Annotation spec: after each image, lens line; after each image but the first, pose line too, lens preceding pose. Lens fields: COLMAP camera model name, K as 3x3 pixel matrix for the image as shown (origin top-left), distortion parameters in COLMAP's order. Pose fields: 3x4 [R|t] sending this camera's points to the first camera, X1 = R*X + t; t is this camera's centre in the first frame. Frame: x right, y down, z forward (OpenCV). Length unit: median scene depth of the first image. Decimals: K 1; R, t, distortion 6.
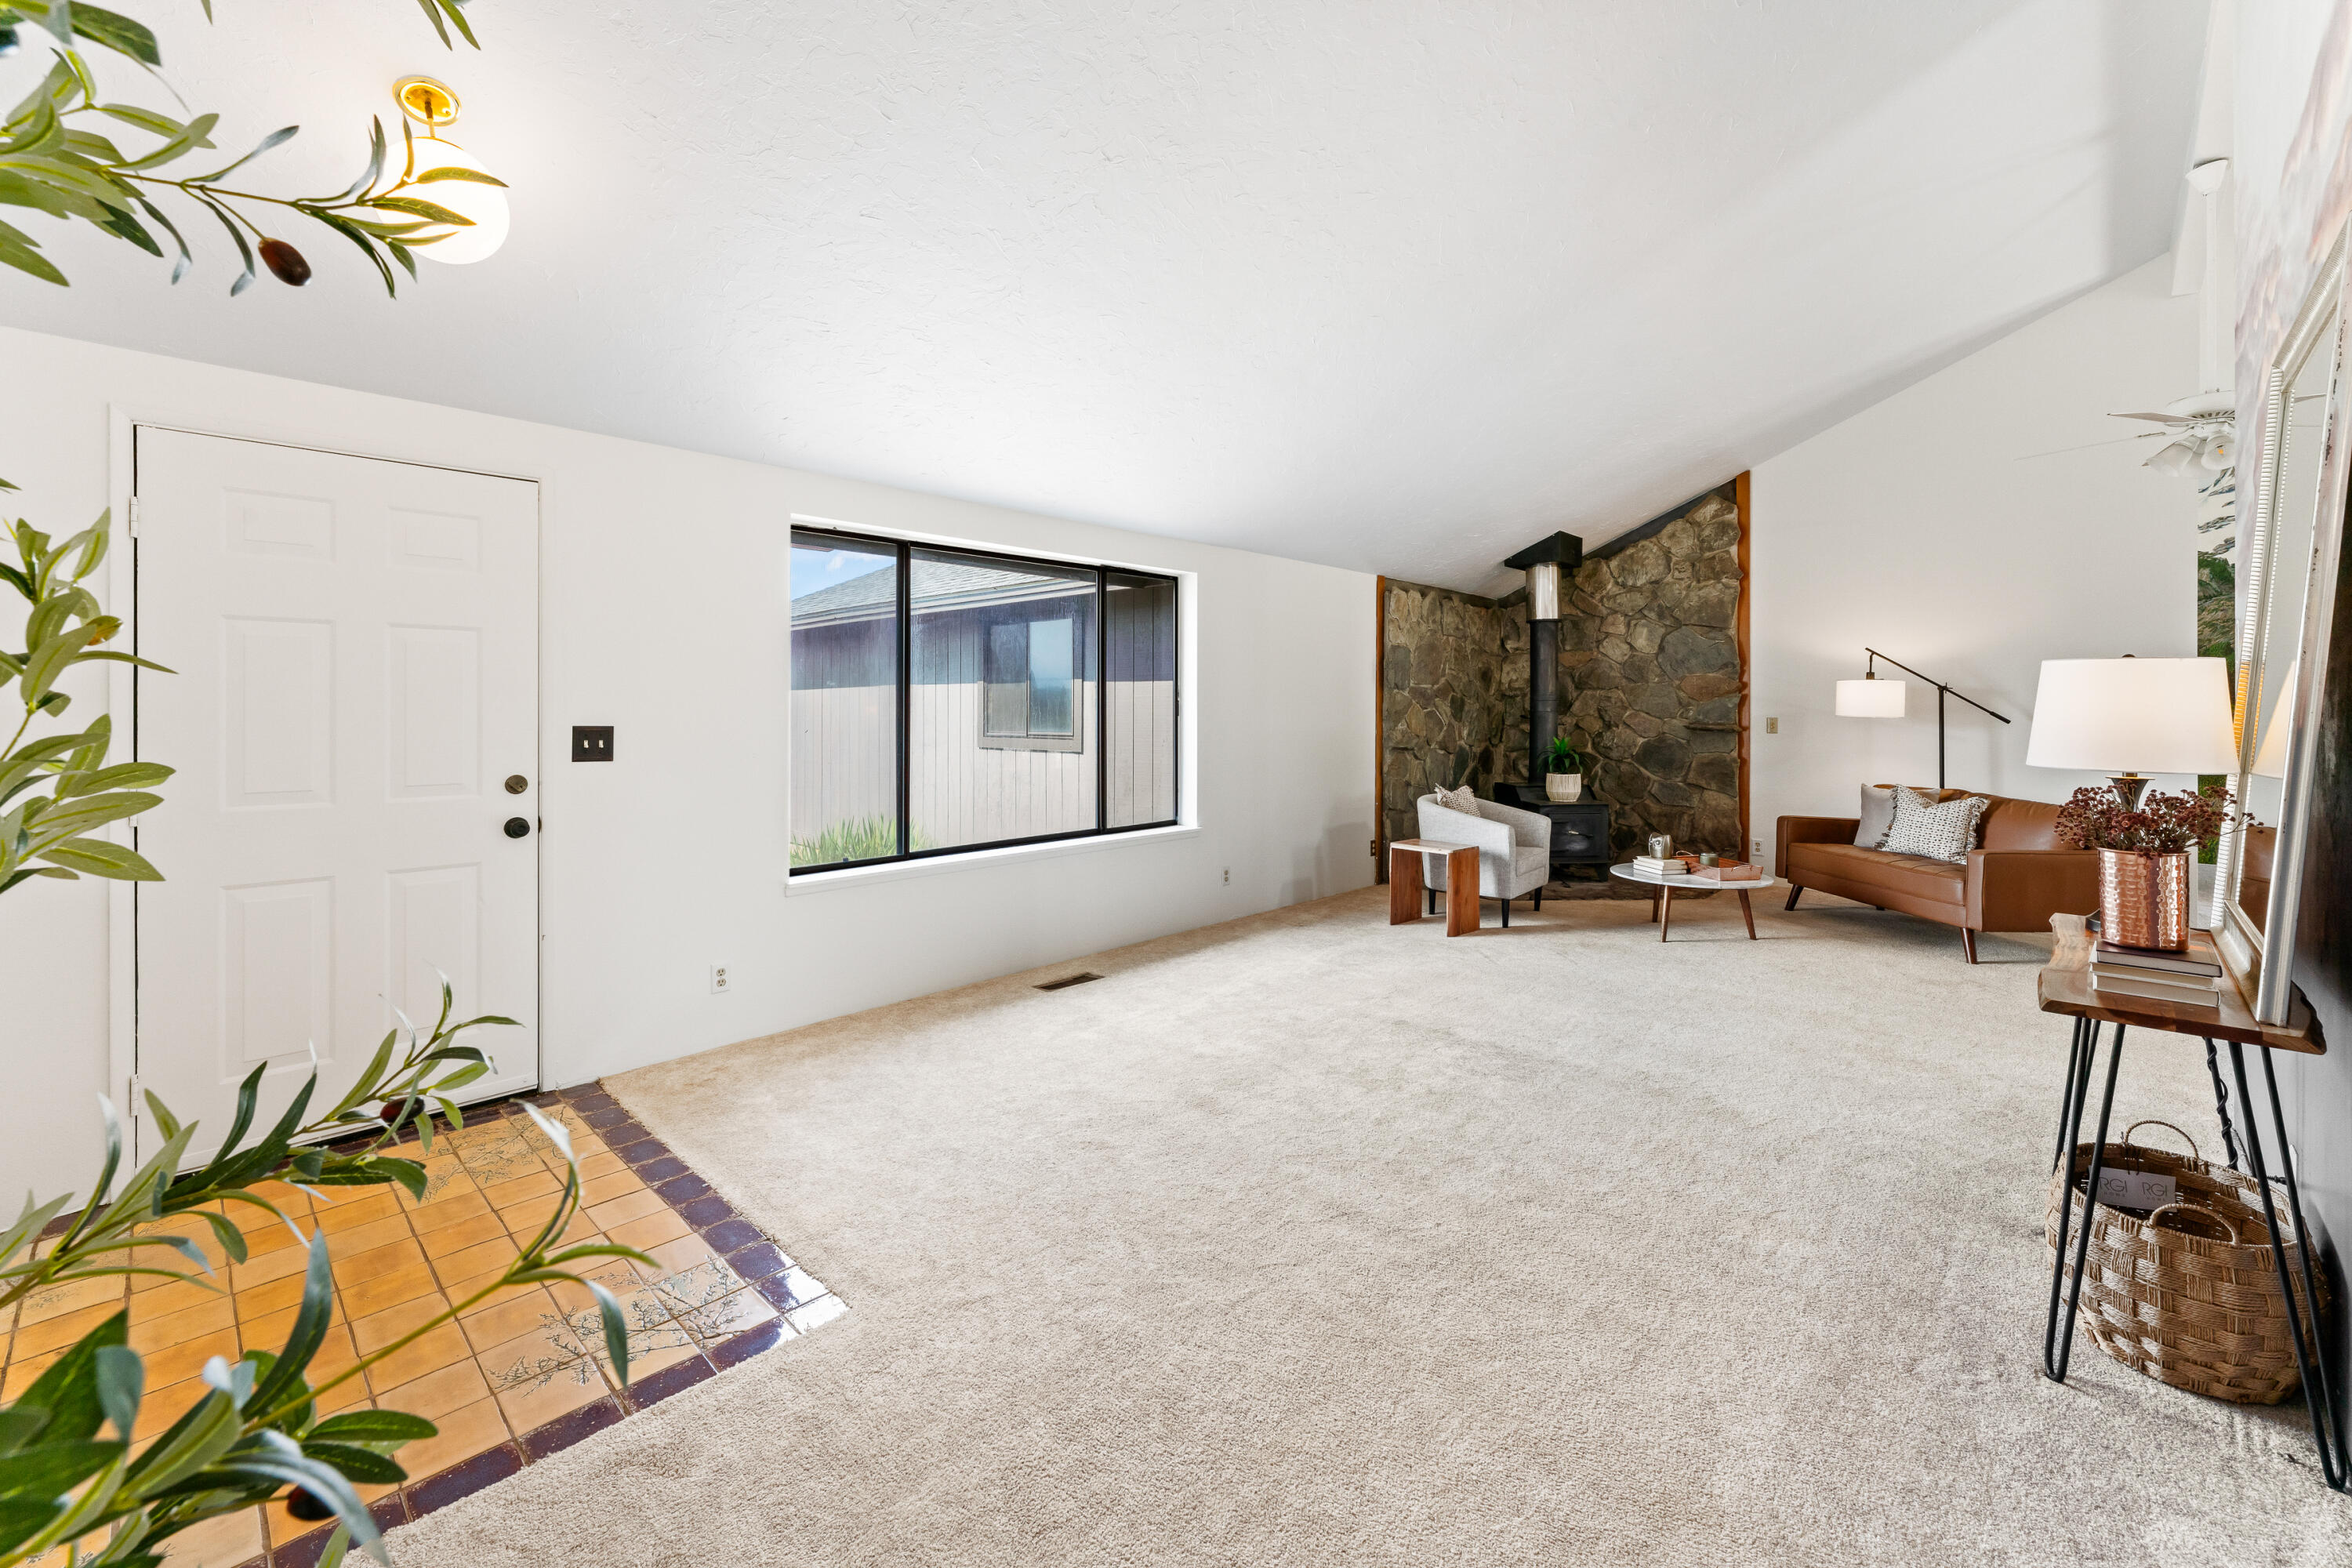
lens RADIAL K [[956.7, 0, 1186.4], [0, 956.7, 721.2], [0, 0, 1]] dist [-0.001938, -0.000043]
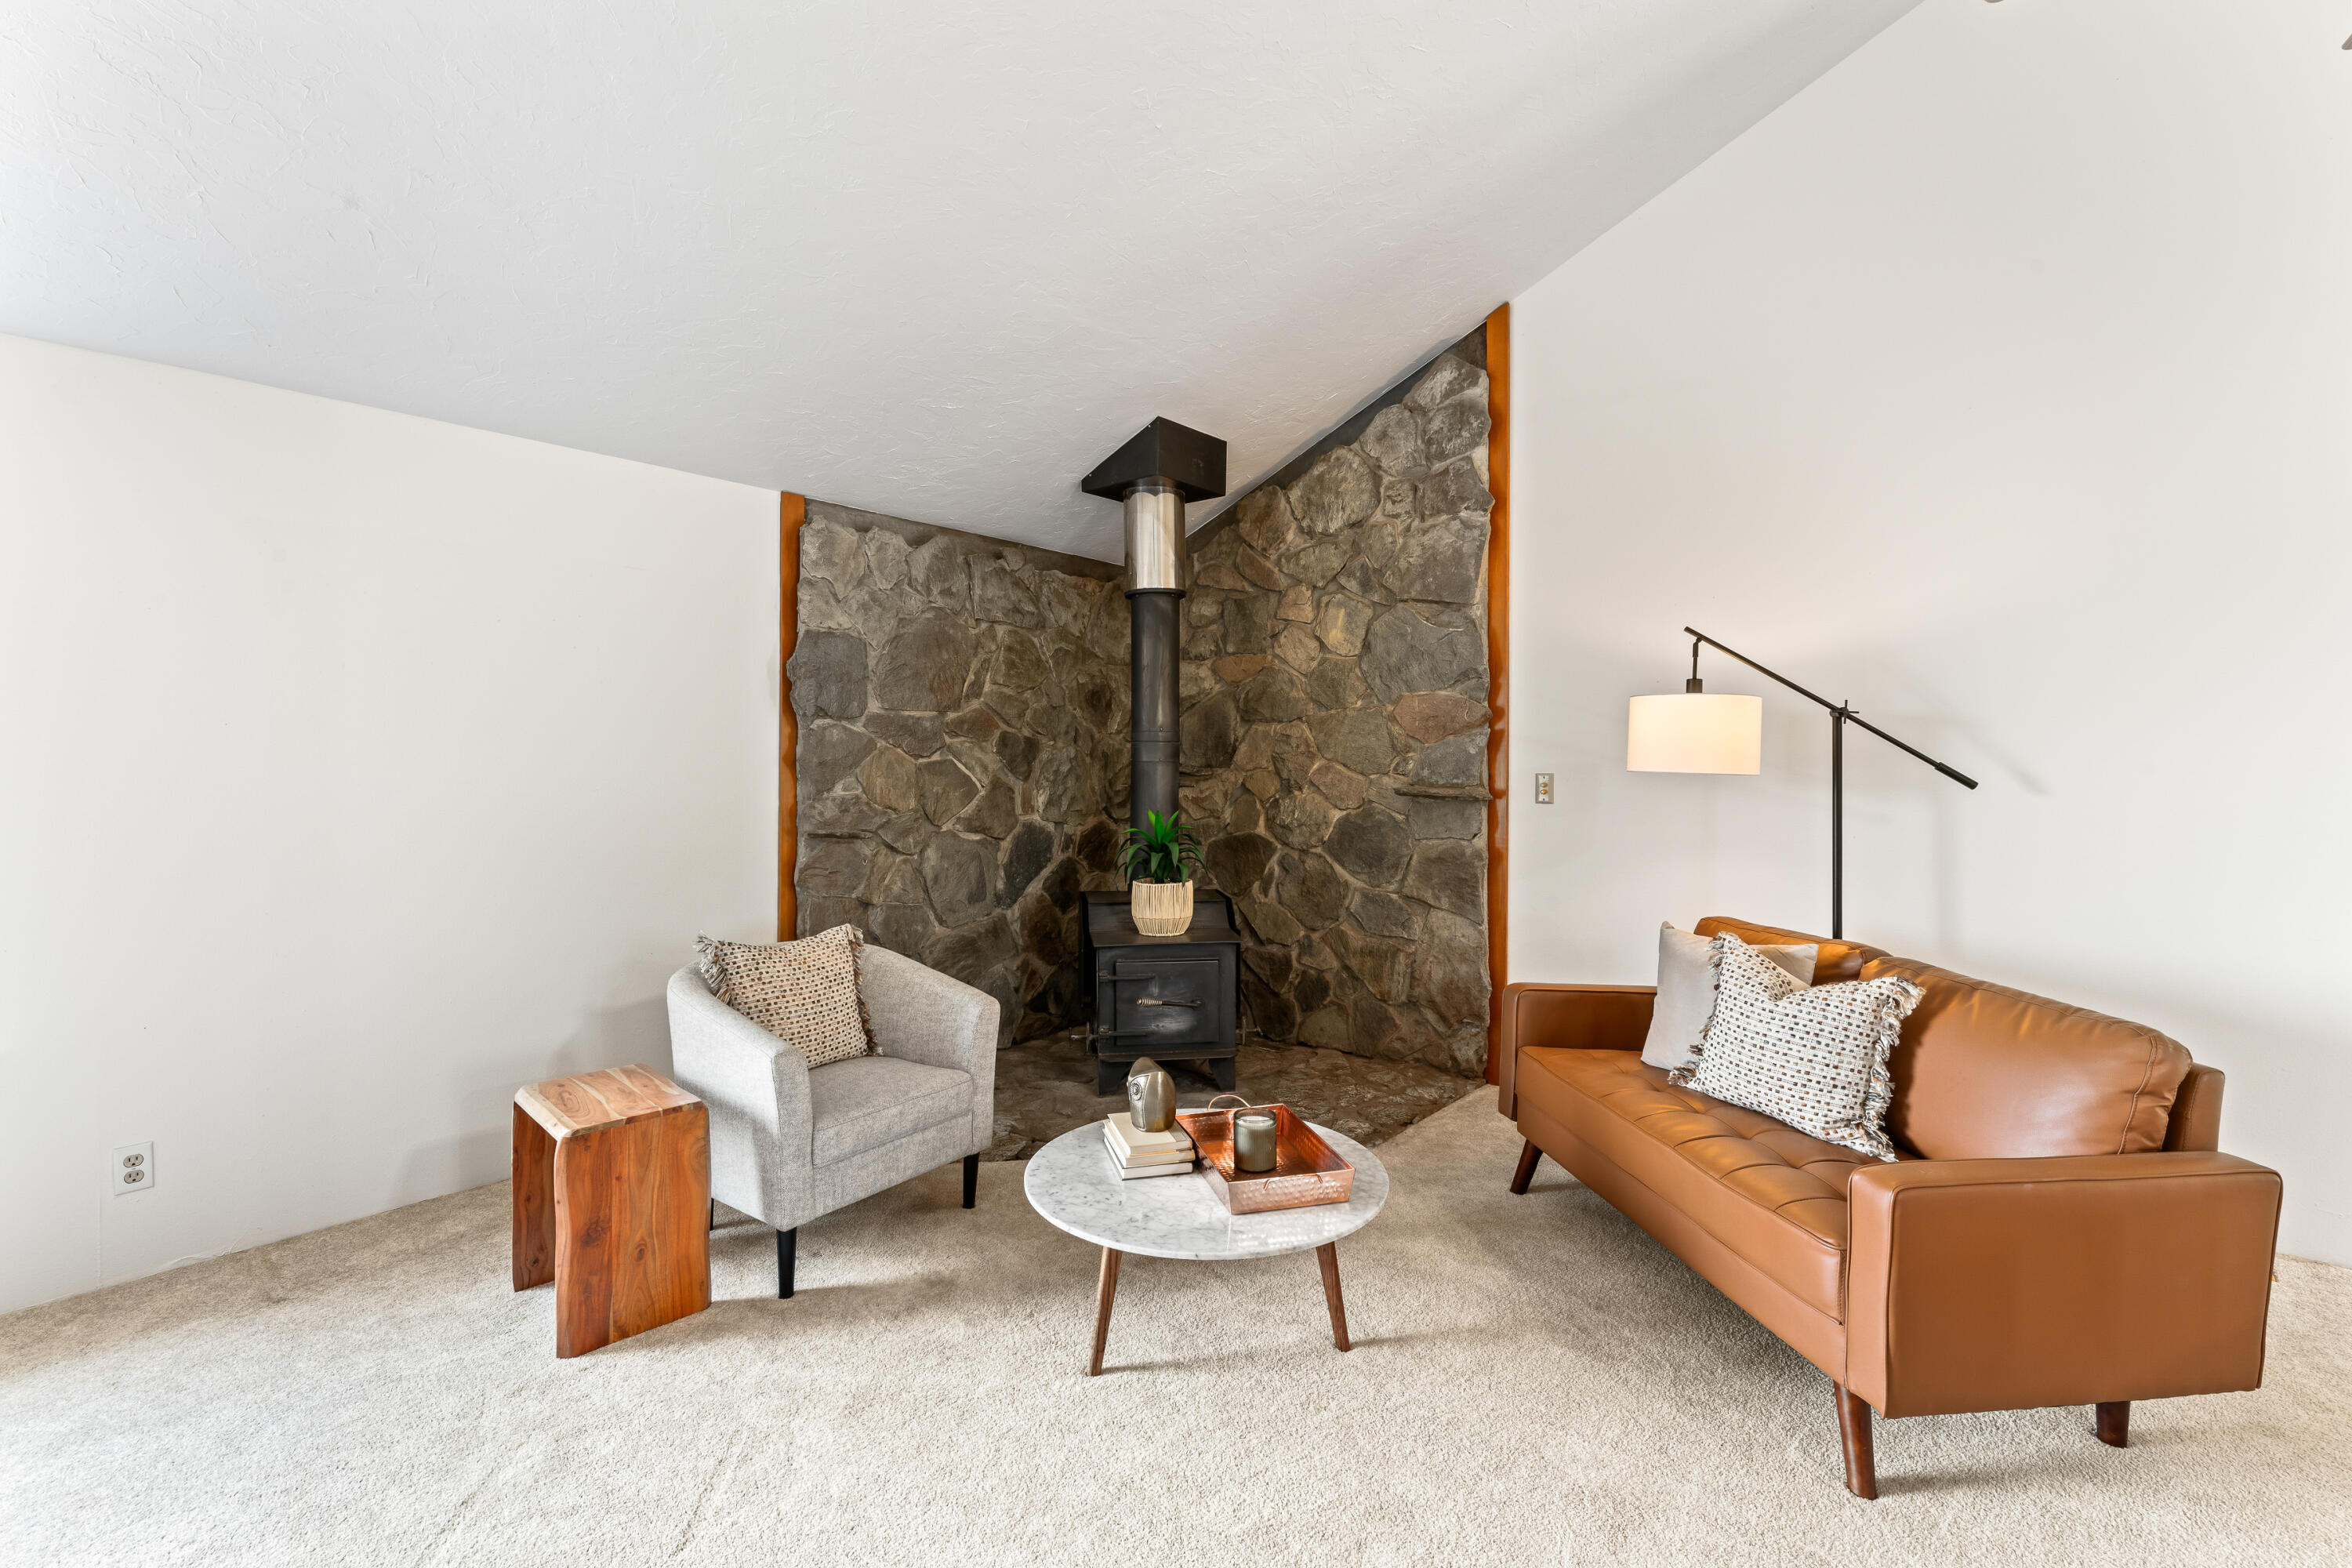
lens RADIAL K [[1053.3, 0, 1176.0], [0, 1053.3, 784.0], [0, 0, 1]] dist [0.000615, 0.000069]
pose [[0.998342, -0.001158, 0.057549, 0.365785], [0.000493, 0.999933, 0.011556, -0.004687], [-0.057559, -0.011509, 0.998276, 0.421069]]
